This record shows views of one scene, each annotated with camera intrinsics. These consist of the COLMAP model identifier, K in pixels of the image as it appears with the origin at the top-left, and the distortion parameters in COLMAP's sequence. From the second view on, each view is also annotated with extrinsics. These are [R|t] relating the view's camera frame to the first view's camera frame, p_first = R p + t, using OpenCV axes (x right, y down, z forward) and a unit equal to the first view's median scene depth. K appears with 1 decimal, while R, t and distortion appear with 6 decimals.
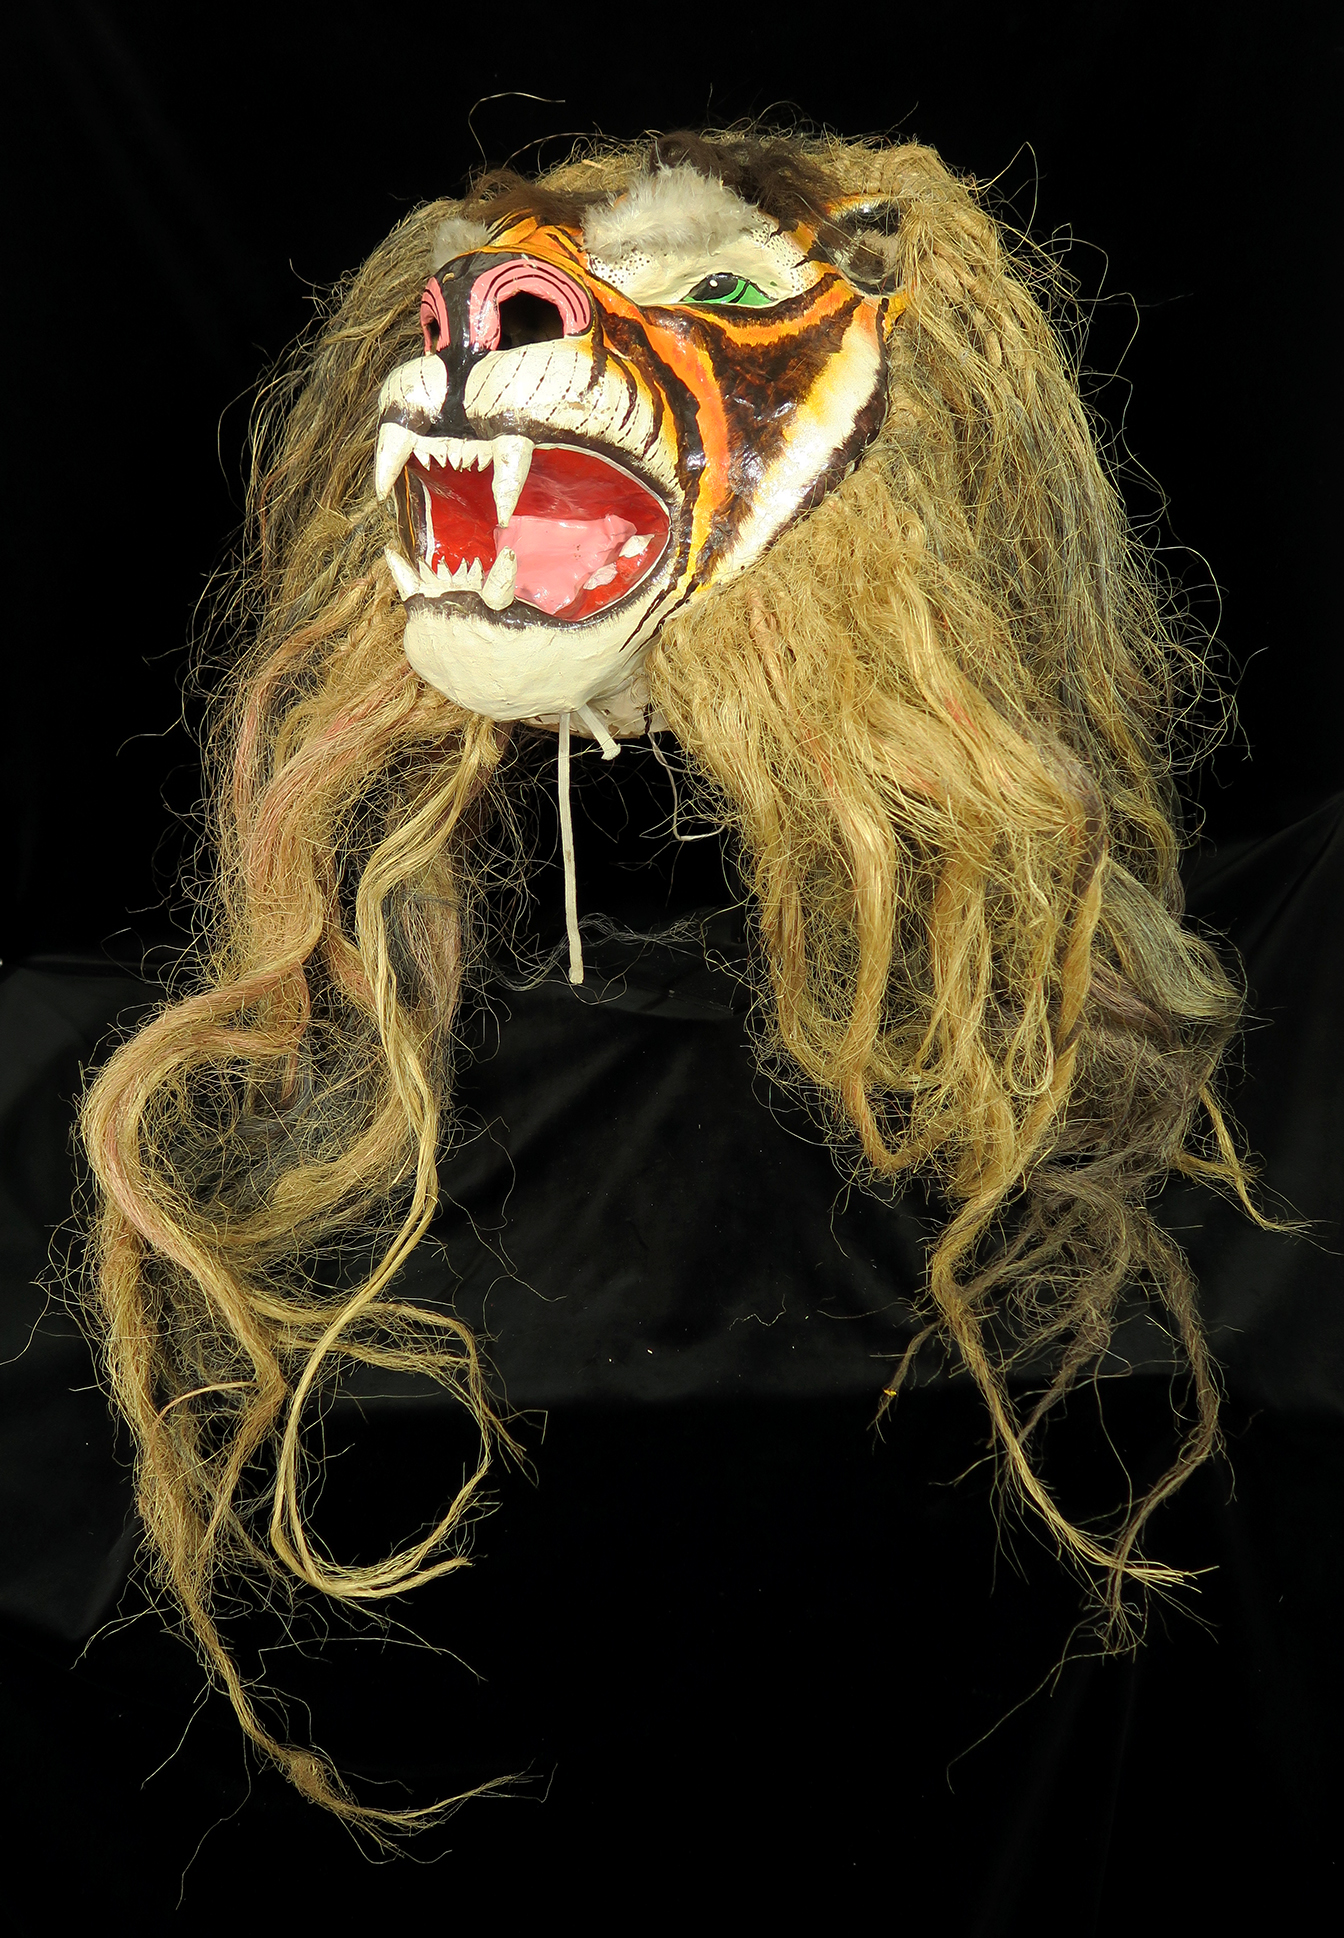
lens RADIAL K [[1361.7, 0, 668.4], [0, 1361.7, 965.4], [0, 0, 1]] dist [-0.042133, 0.010792]
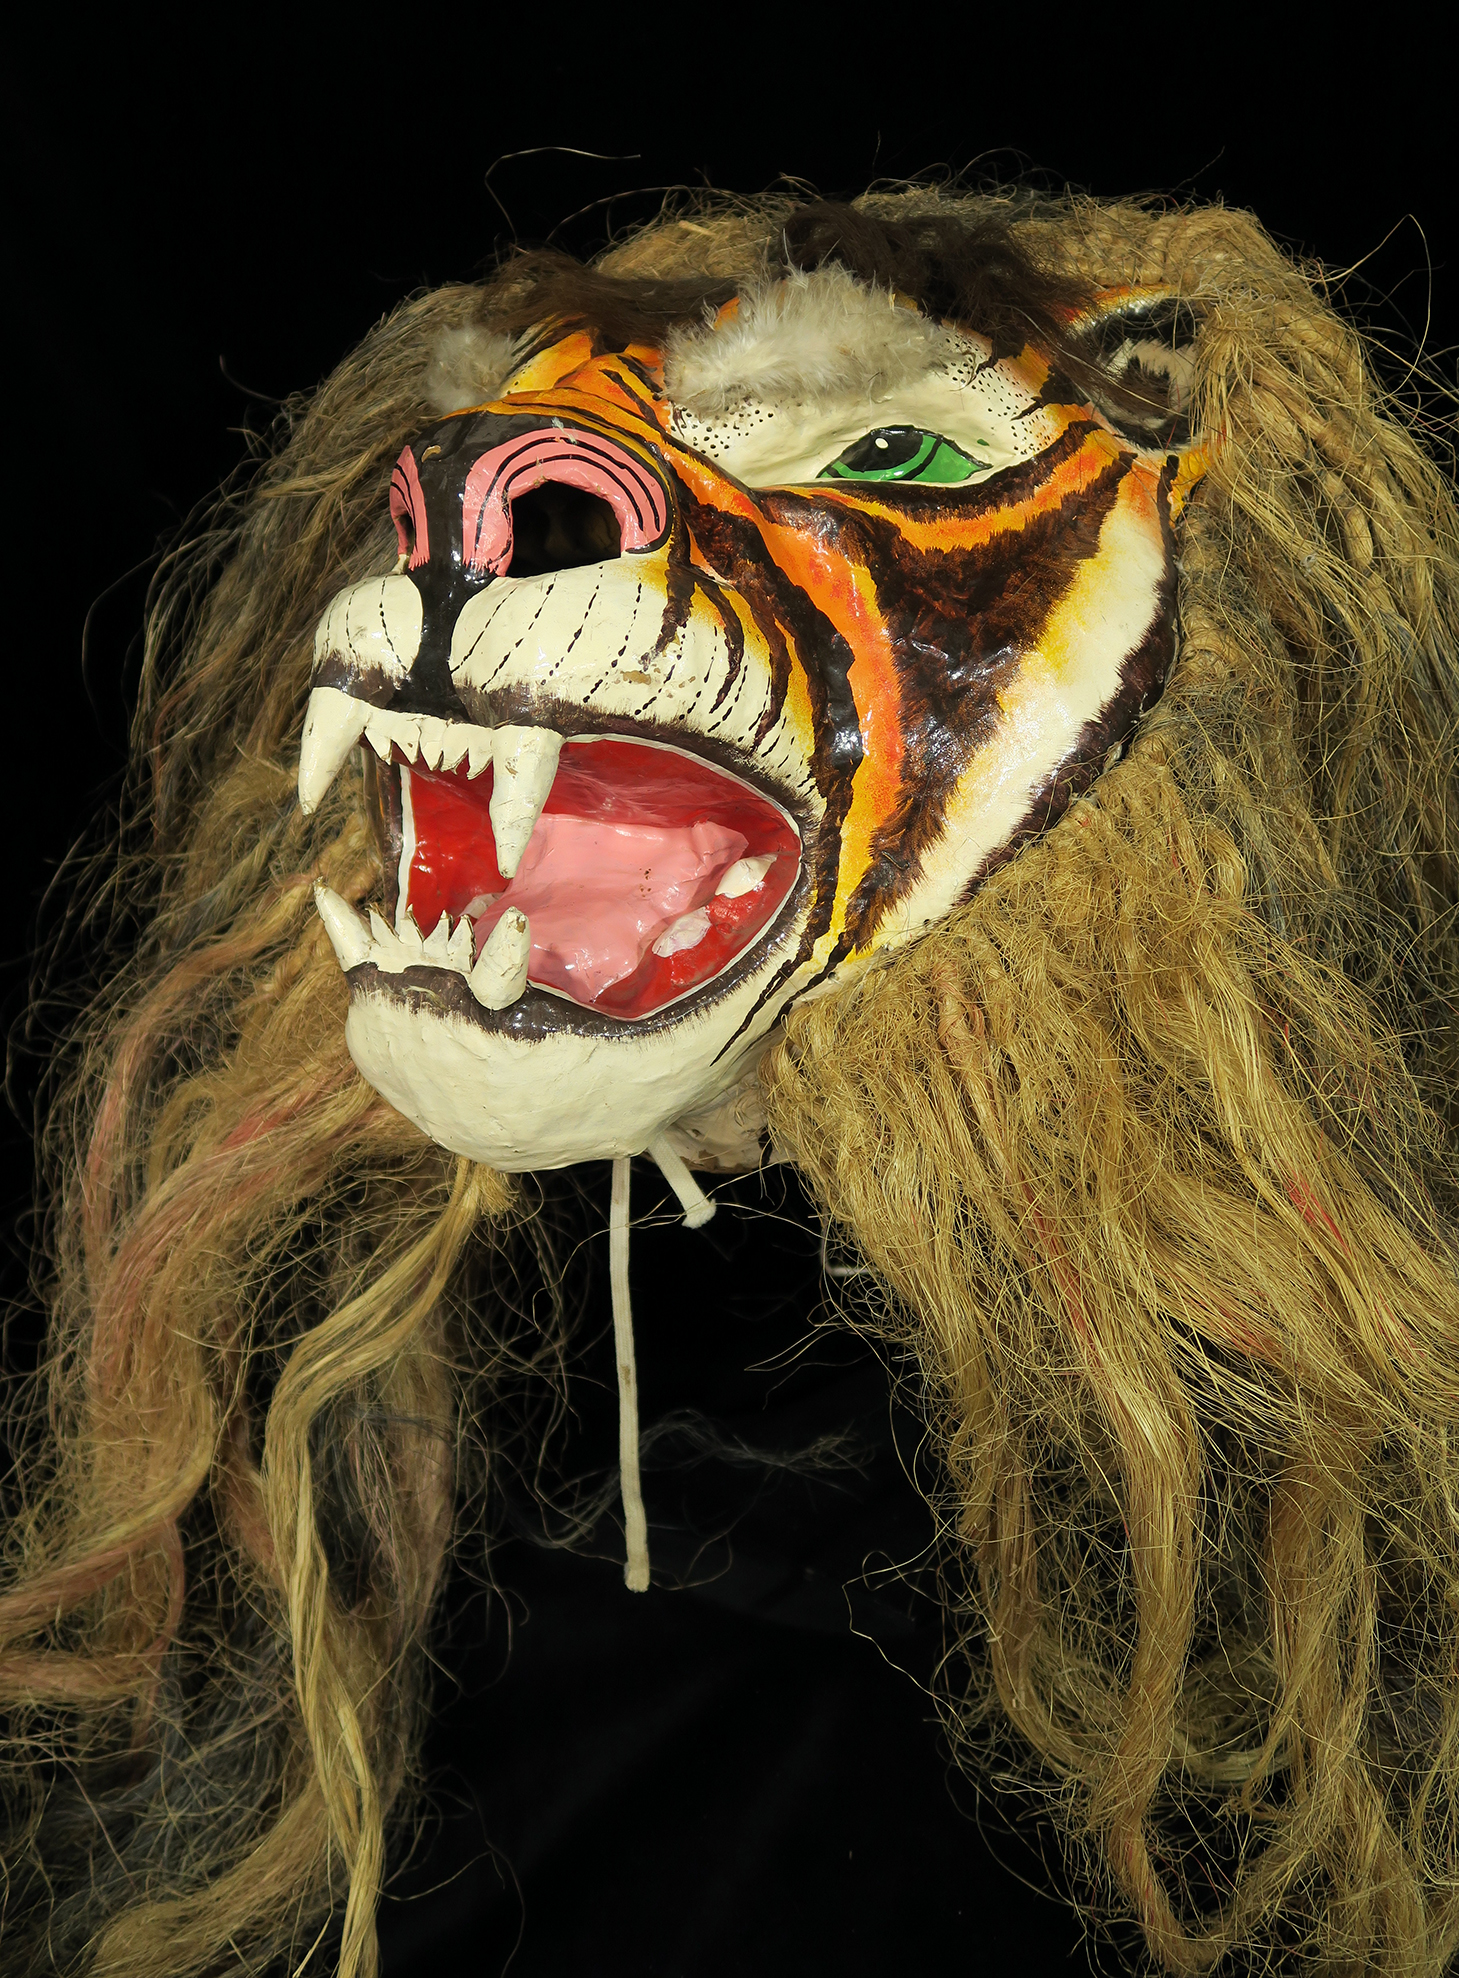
lens RADIAL K [[2043.0, 0, 747.9], [0, 2043.0, 918.9], [0, 0, 1]] dist [-0.017725, 0.000000]
pose [[0.998538, 0.010837, -0.052965, 0.023720], [-0.018559, 0.988880, -0.147555, -0.158358], [0.050777, 0.148323, 0.987635, 0.131491]]
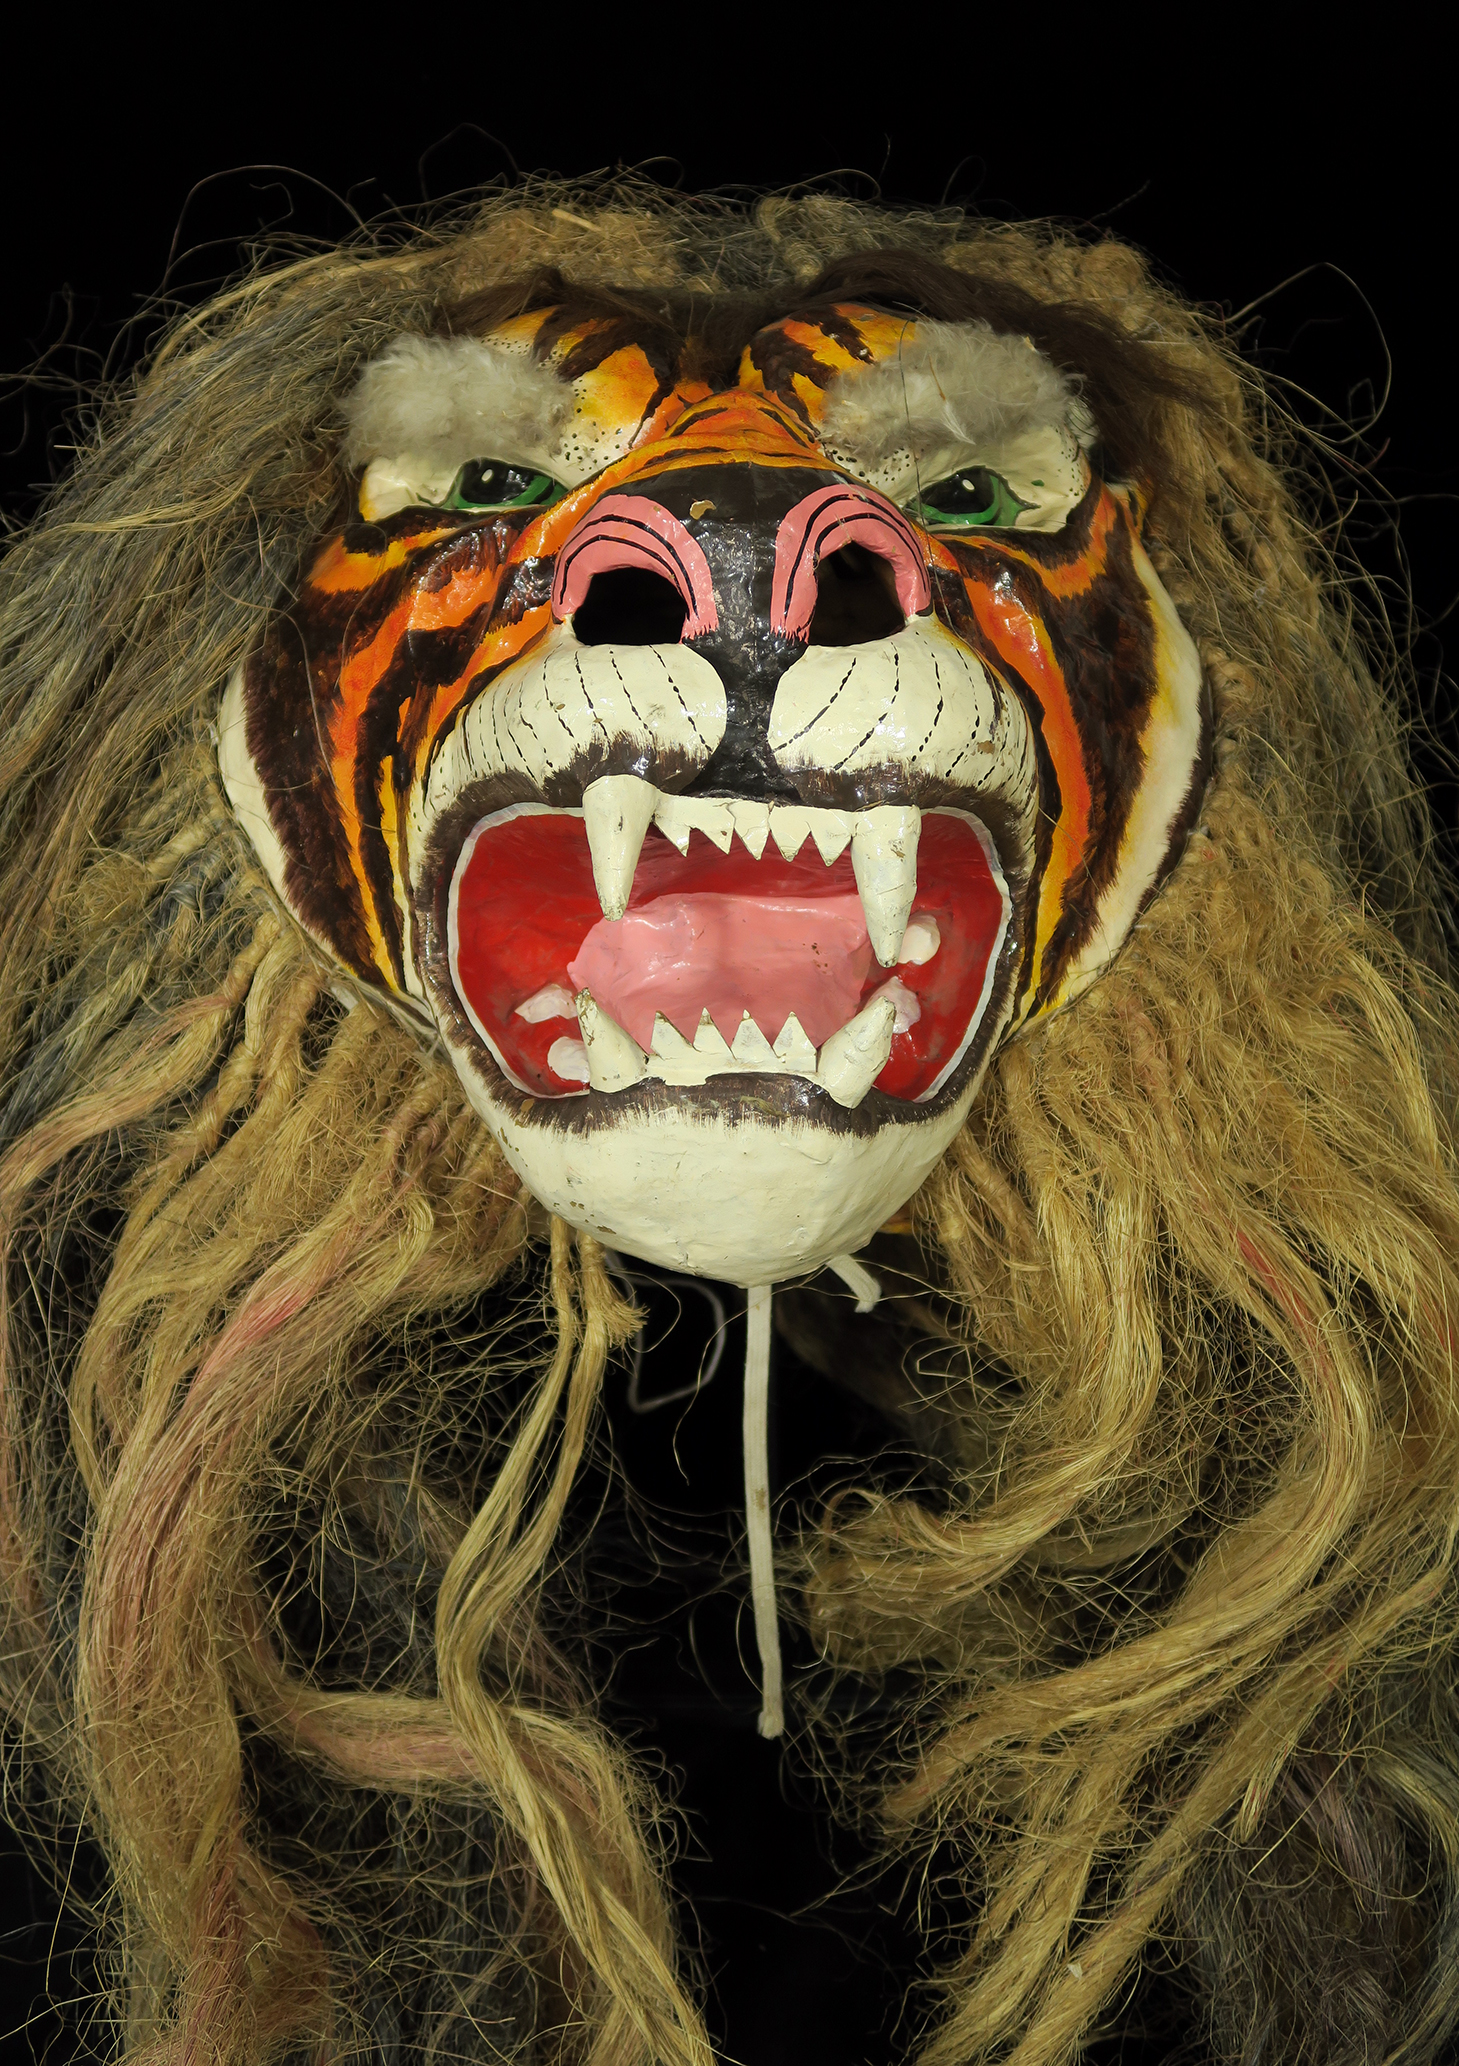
lens RADIAL K [[2684.6, 0, 731.5], [0, 2684.6, 1014.2], [0, 0, 1]] dist [-0.015013, 0.000000]
pose [[0.835486, -0.104740, 0.539438, -0.673644], [0.165876, 0.983945, -0.065862, -0.214612], [-0.523878, 0.144506, 0.839446, 0.110852]]
